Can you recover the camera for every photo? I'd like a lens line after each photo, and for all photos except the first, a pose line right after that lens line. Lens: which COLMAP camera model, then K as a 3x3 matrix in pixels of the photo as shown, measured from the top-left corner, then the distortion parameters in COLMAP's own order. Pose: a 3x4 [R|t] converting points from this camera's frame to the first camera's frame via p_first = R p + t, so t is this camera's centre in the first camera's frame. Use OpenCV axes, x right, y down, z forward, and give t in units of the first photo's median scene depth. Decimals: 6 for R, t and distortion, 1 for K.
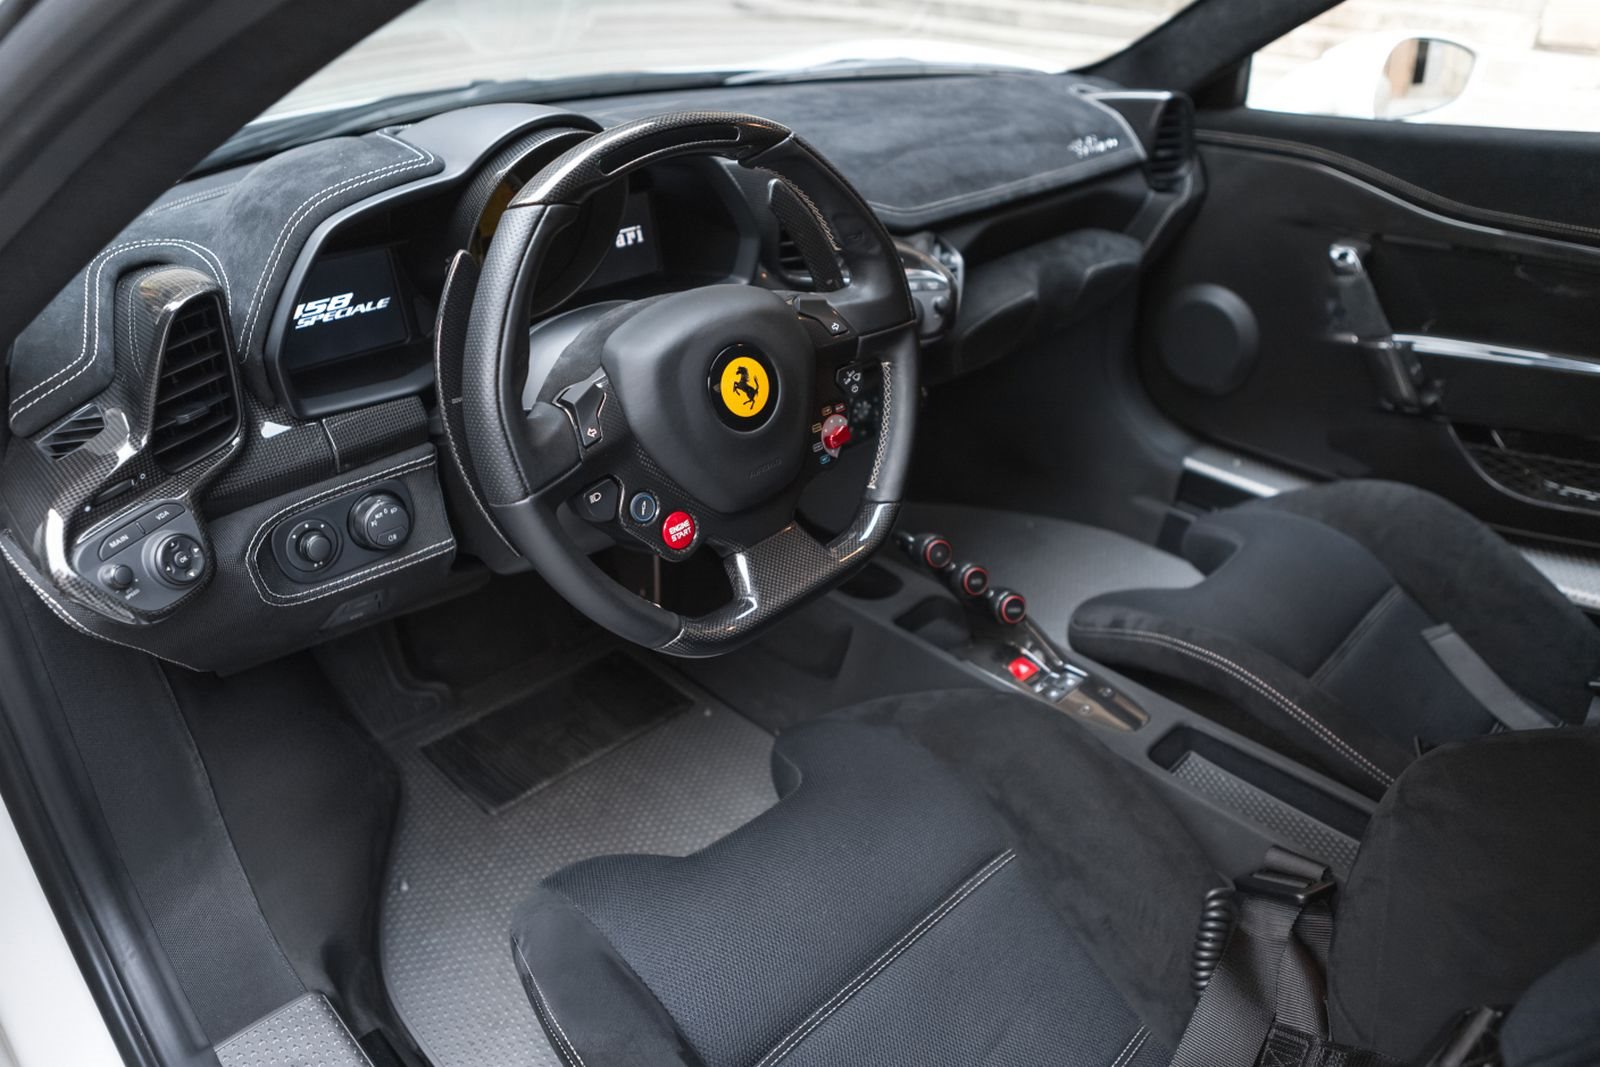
lens RADIAL K [[1110.8, 0, 800.0], [0, 1110.8, 533.5], [0, 0, 1]] dist [0.004891, -0.001139]
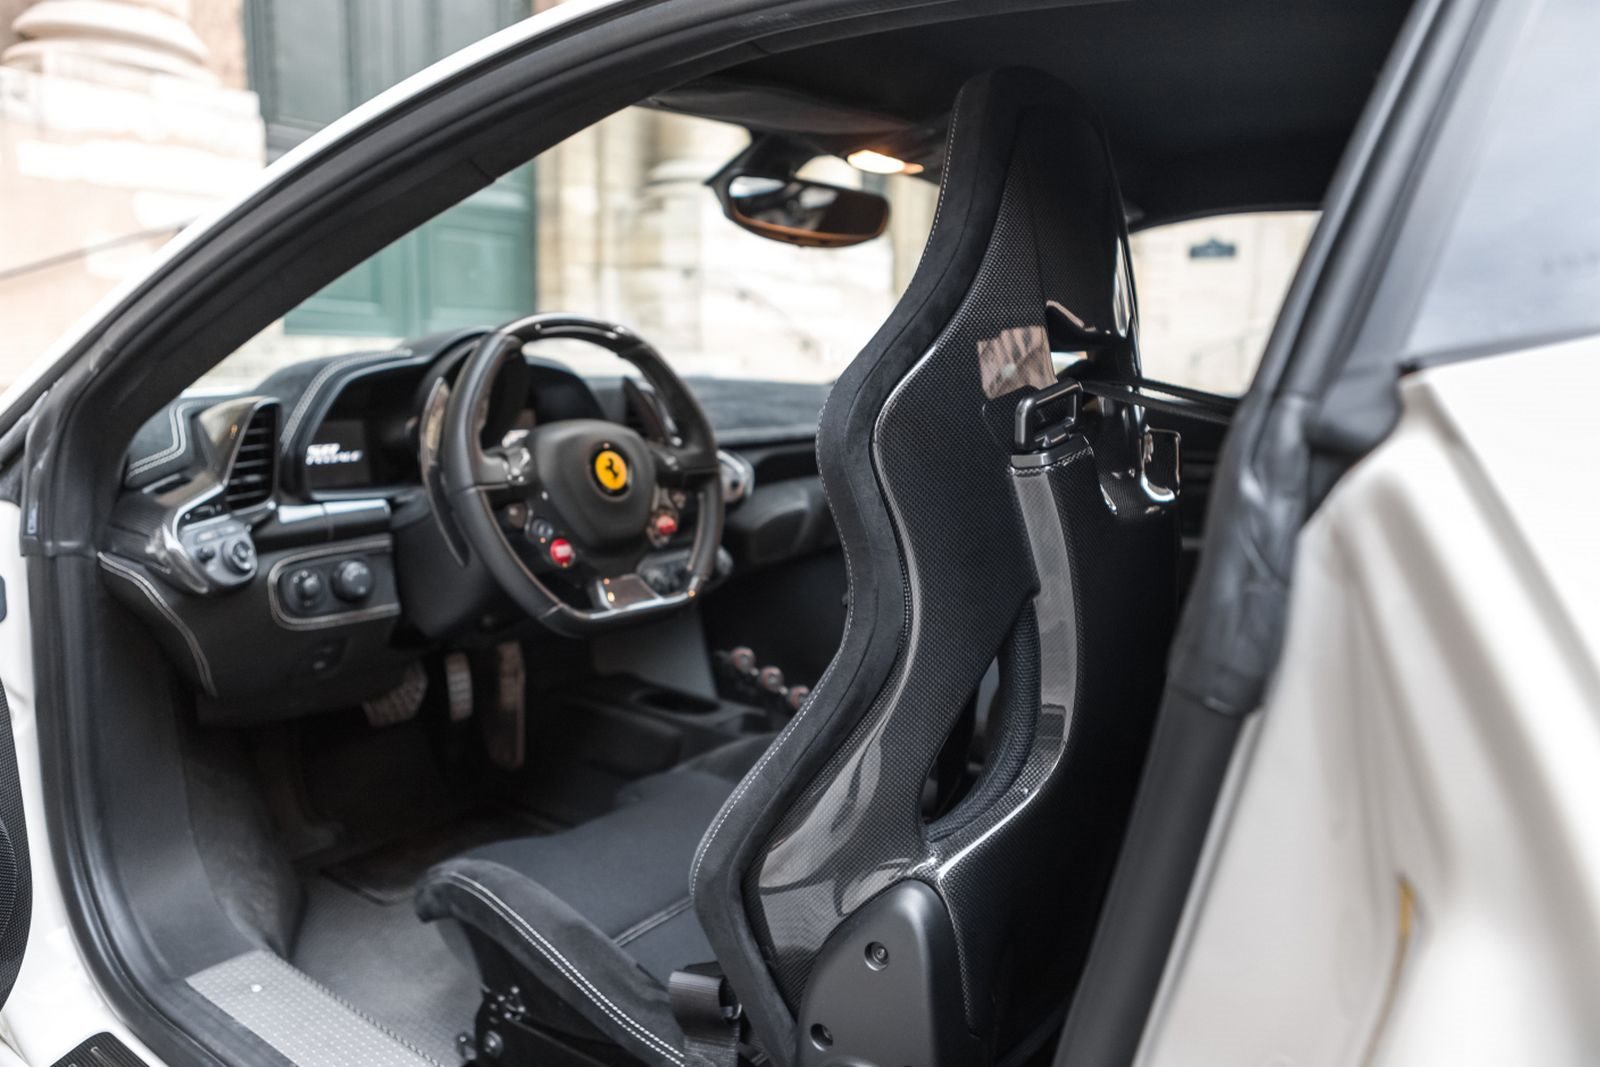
lens RADIAL K [[1110.8, 0, 800.0], [0, 1110.8, 533.5], [0, 0, 1]] dist [0.004891, -0.001139]
pose [[0.986676, -0.012775, 0.162196, -0.036162], [0.069263, 0.935045, -0.347697, 0.459278], [-0.147219, 0.354298, 0.923471, -0.427687]]
